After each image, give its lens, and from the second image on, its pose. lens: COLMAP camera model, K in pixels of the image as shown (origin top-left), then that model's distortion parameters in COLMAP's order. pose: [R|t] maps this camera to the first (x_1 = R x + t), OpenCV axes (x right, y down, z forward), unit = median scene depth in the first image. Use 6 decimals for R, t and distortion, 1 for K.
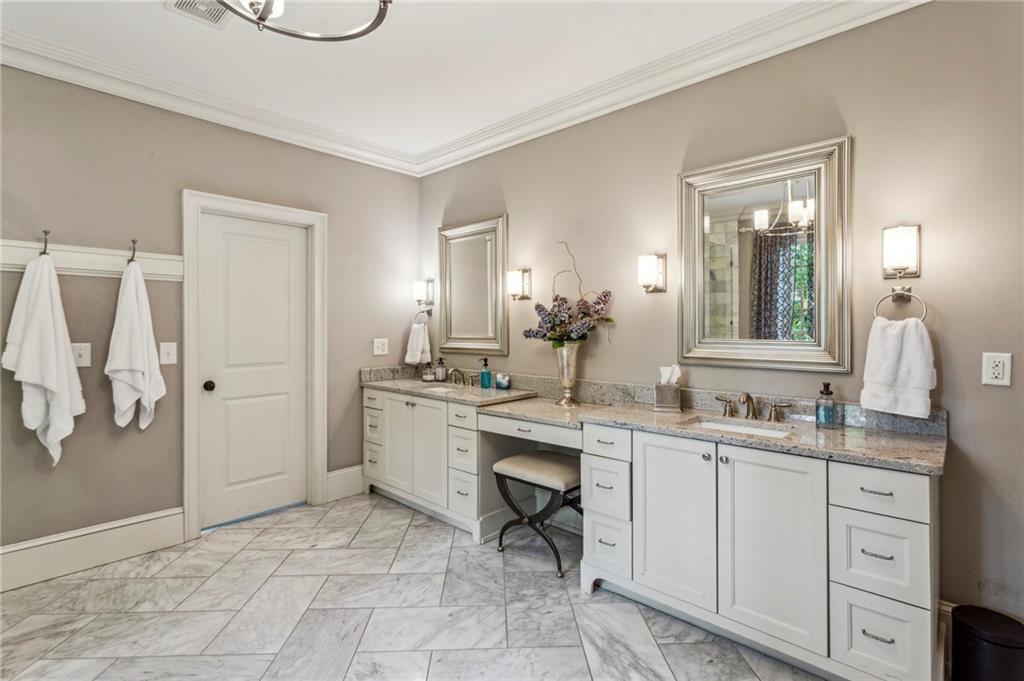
lens RADIAL K [[481.8, 0, 514.1], [0, 481.8, 331.7], [0, 0, 1]] dist [-0.000478, 0.000281]
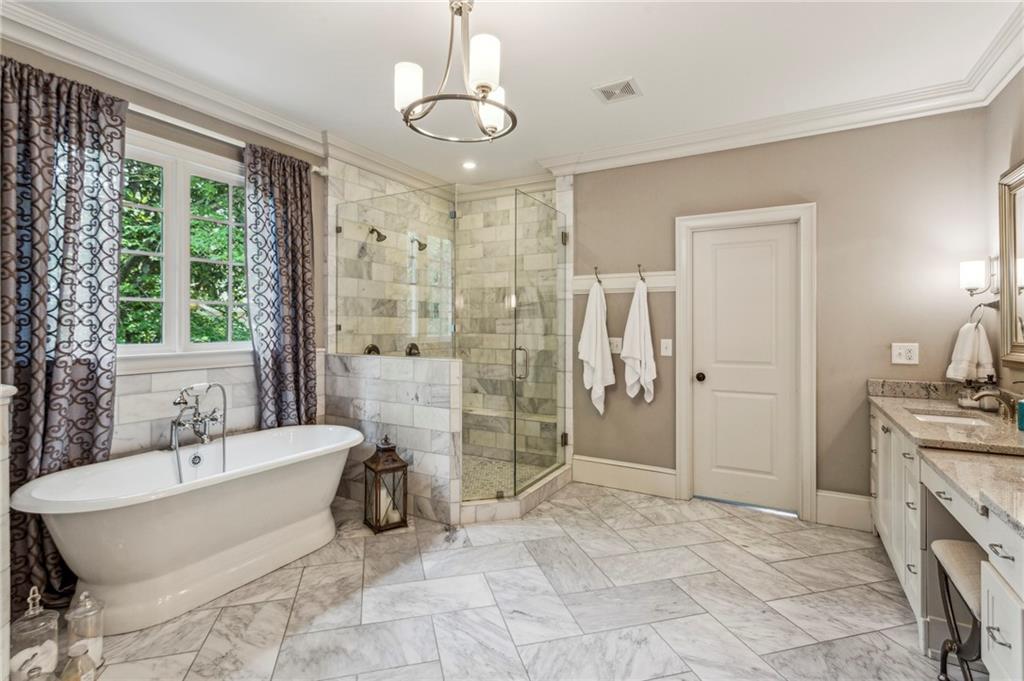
lens RADIAL K [[481.8, 0, 513.5], [0, 481.8, 333.5], [0, 0, 1]] dist [-0.000478, 0.000281]
pose [[0.232430, 0.010030, -0.972561, 0.441968], [-0.013764, 0.999881, 0.007022, 0.003403], [0.972516, 0.011754, 0.232541, 0.297240]]
